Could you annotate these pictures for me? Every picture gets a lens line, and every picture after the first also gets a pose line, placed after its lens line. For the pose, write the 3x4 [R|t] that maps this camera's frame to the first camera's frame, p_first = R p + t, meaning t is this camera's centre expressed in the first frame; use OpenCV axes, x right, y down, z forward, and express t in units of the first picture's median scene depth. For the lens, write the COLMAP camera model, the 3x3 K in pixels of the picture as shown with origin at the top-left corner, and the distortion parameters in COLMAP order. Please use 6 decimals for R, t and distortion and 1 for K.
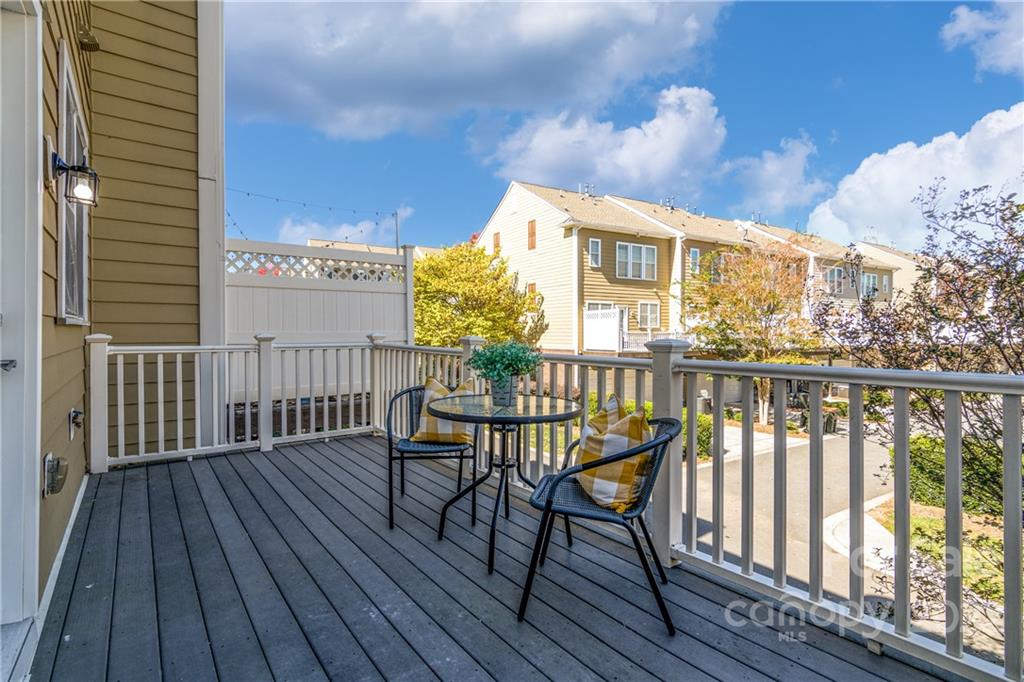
lens RADIAL K [[493.3, 0, 502.4], [0, 493.3, 338.9], [0, 0, 1]] dist [0.002944, 0.001315]
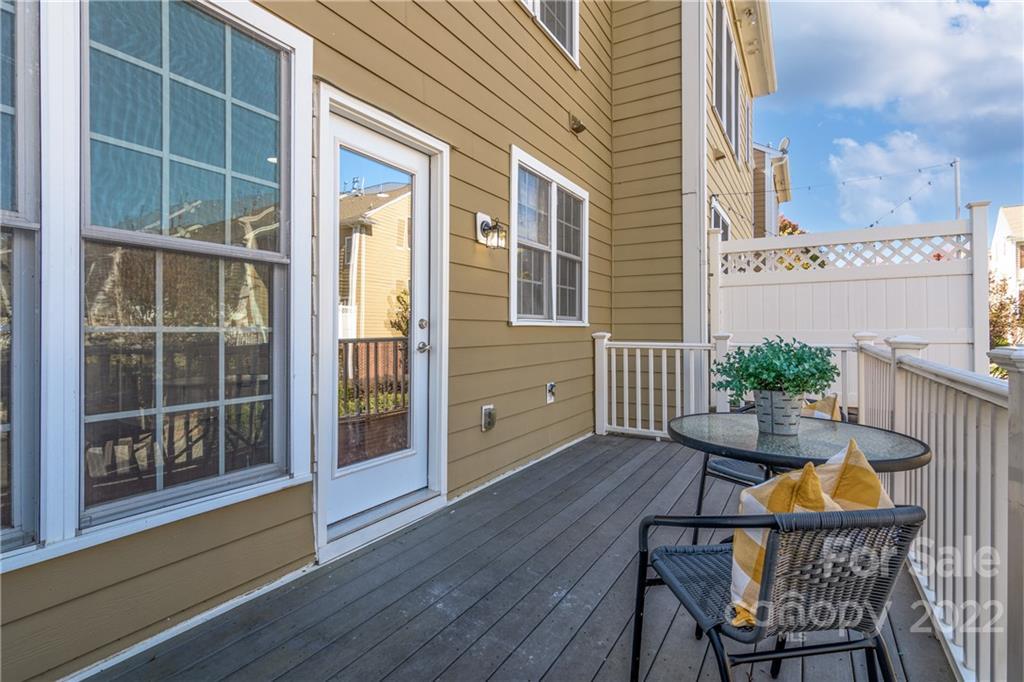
lens RADIAL K [[493.3, 0, 503.0], [0, 493.3, 334.3], [0, 0, 1]] dist [0.002944, 0.001315]
pose [[0.371252, 0.003922, -0.928524, 0.325289], [-0.008788, 0.999961, 0.000710, -0.003485], [0.928490, 0.007896, 0.371273, 0.229164]]
